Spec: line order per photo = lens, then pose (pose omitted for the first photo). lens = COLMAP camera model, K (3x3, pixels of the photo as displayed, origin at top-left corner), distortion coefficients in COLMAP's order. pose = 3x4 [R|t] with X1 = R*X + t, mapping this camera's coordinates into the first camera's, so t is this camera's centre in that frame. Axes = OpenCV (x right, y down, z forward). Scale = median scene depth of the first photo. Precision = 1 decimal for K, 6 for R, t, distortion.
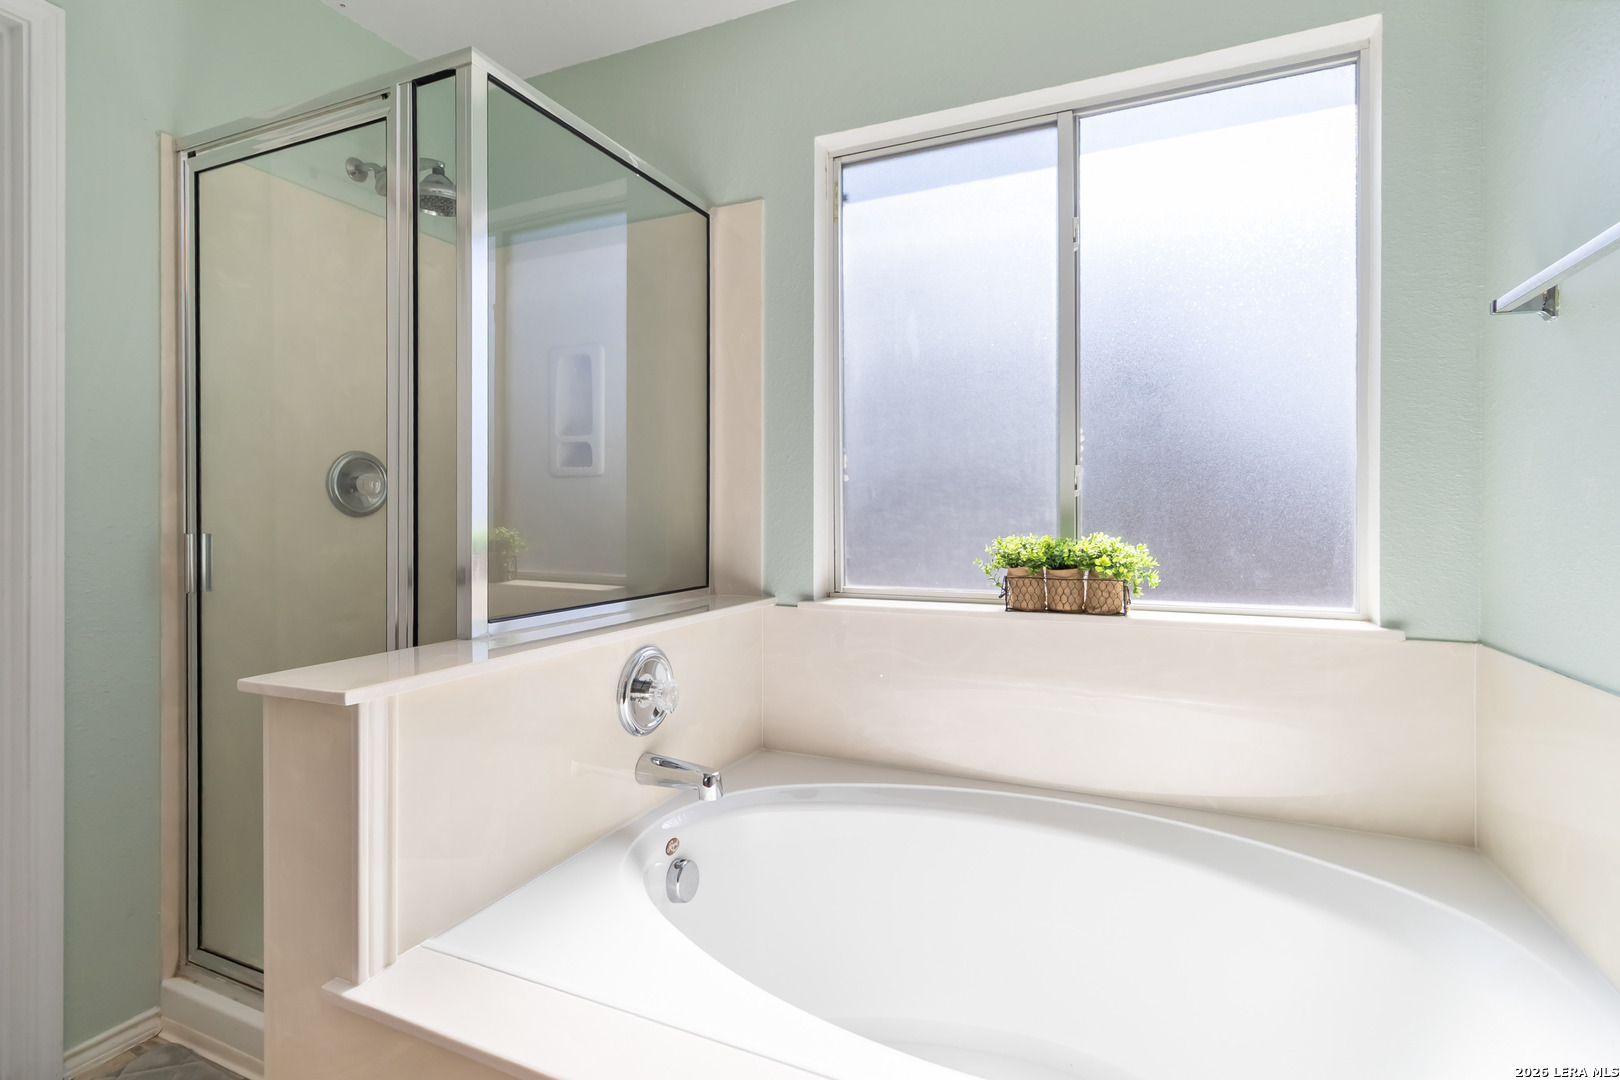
lens RADIAL K [[757.7, 0, 809.0], [0, 757.7, 528.0], [0, 0, 1]] dist [-0.001078, 0.001999]
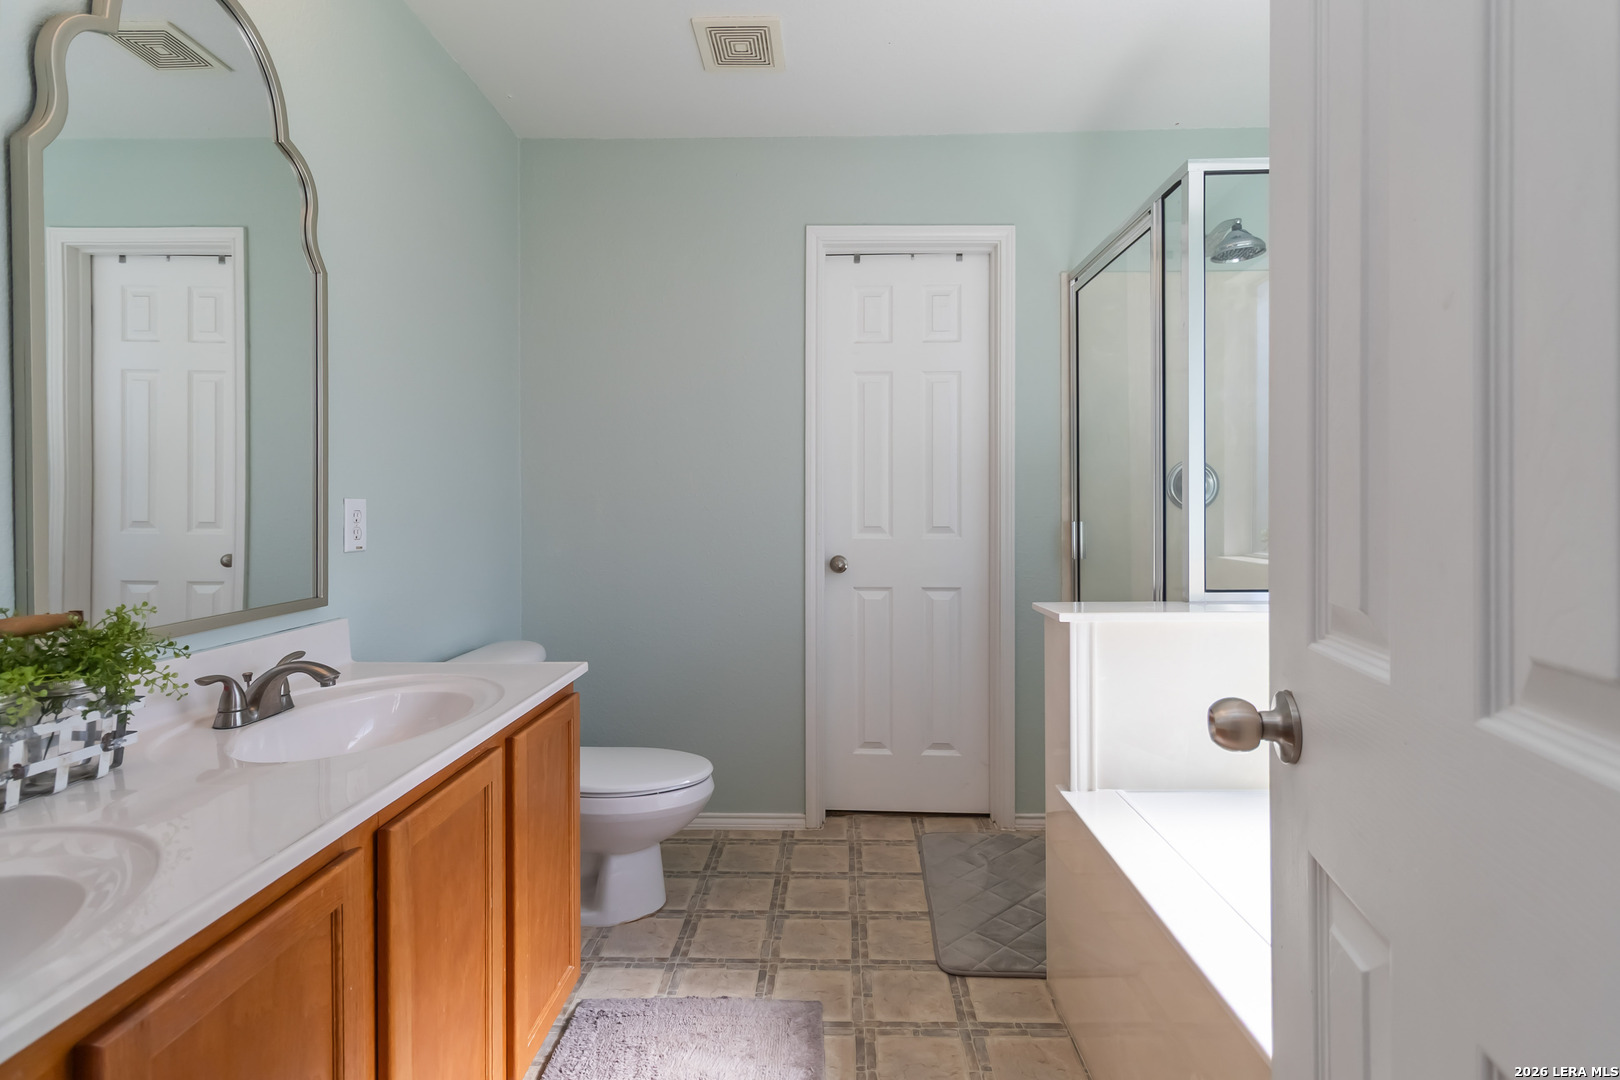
lens RADIAL K [[757.7, 0, 815.3], [0, 757.7, 524.3], [0, 0, 1]] dist [-0.001078, 0.001999]
pose [[0.375744, 0.016261, -0.926581, 0.538180], [-0.008652, 0.999864, 0.014038, -0.002825], [0.926683, 0.002743, 0.375834, -0.109024]]
